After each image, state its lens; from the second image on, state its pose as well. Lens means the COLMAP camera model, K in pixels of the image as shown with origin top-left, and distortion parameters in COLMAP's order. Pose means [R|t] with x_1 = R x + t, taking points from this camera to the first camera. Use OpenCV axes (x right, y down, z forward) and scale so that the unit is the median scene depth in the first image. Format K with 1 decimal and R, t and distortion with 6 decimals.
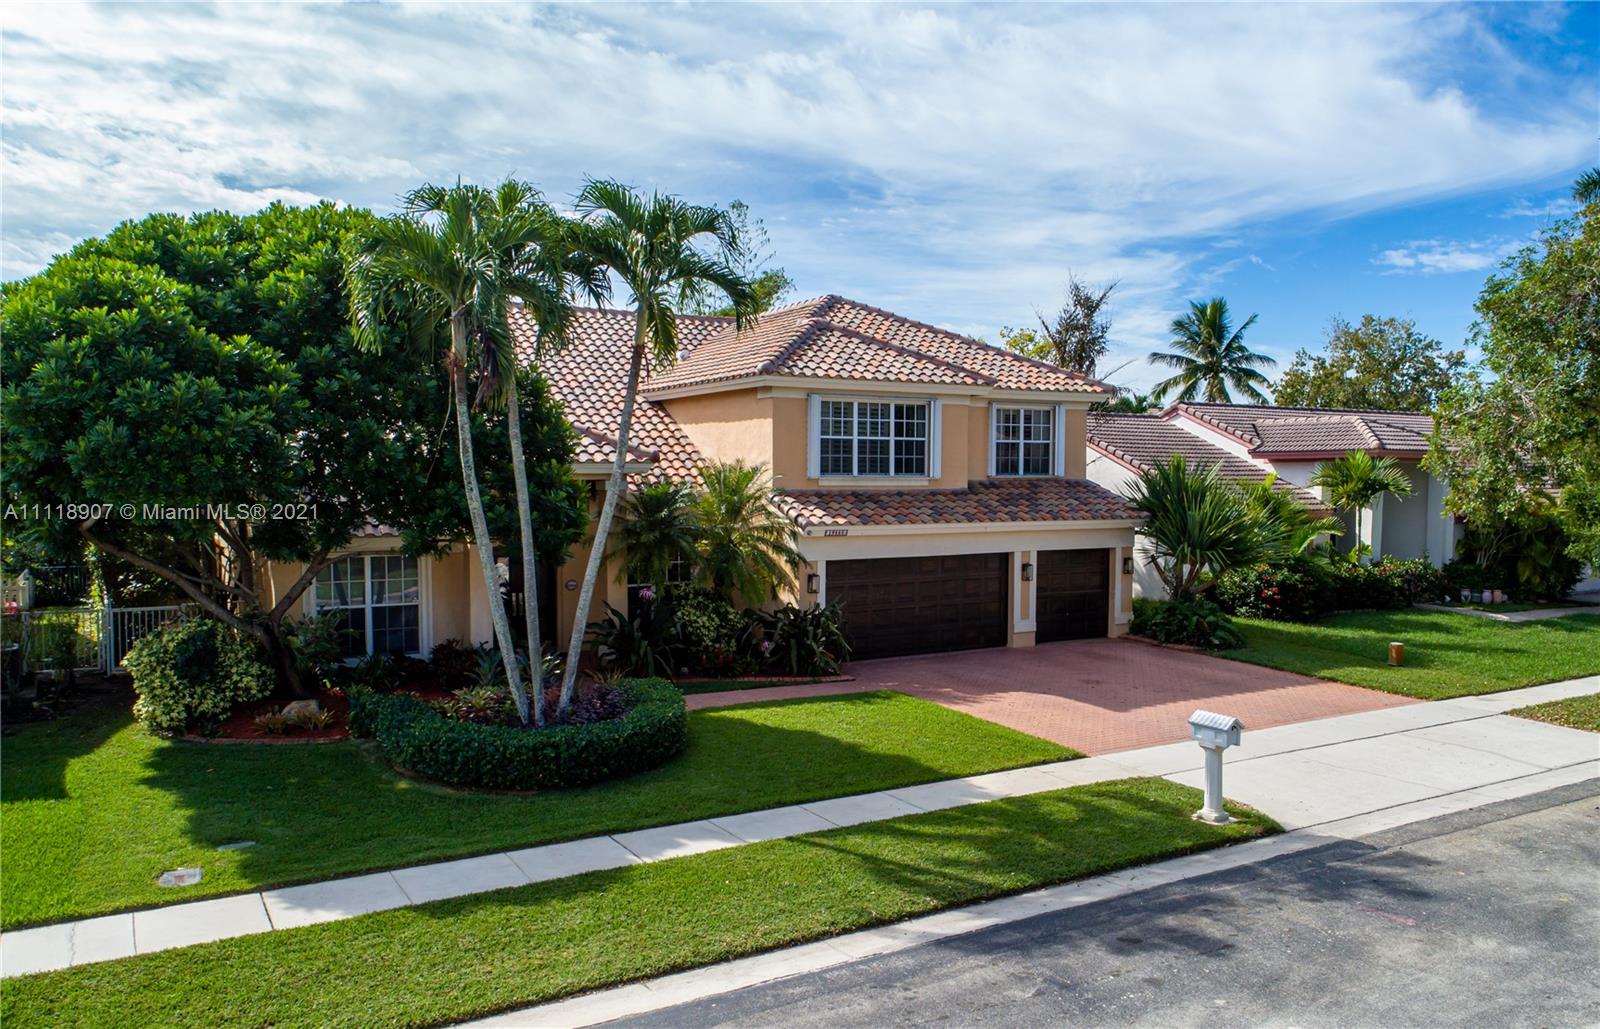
lens RADIAL K [[1083.2, 0, 803.0], [0, 1083.2, 530.1], [0, 0, 1]] dist [-0.009905, -0.000177]
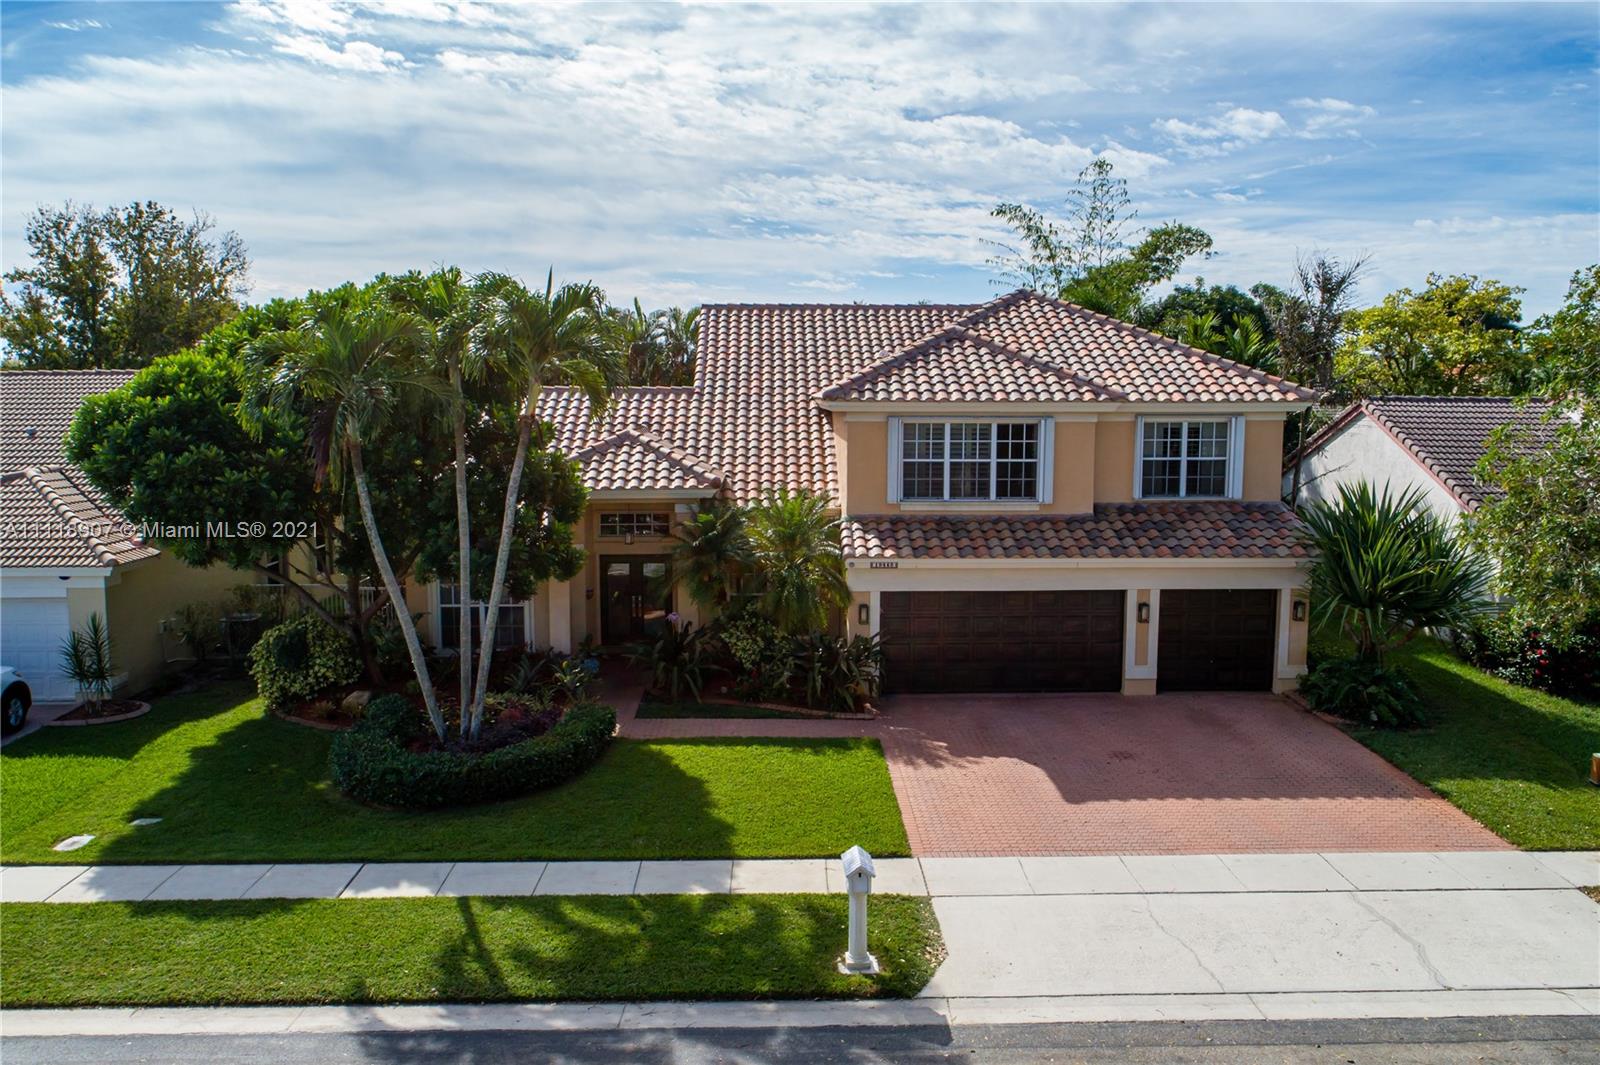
lens RADIAL K [[1101.8, 0, 797.3], [0, 1101.8, 516.0], [0, 0, 1]] dist [-0.005239, -0.002090]
pose [[0.897369, 0.046910, -0.438781, 0.651872], [-0.028217, 0.998399, 0.049031, -0.145818], [0.440378, -0.031617, 0.897256, 0.123621]]
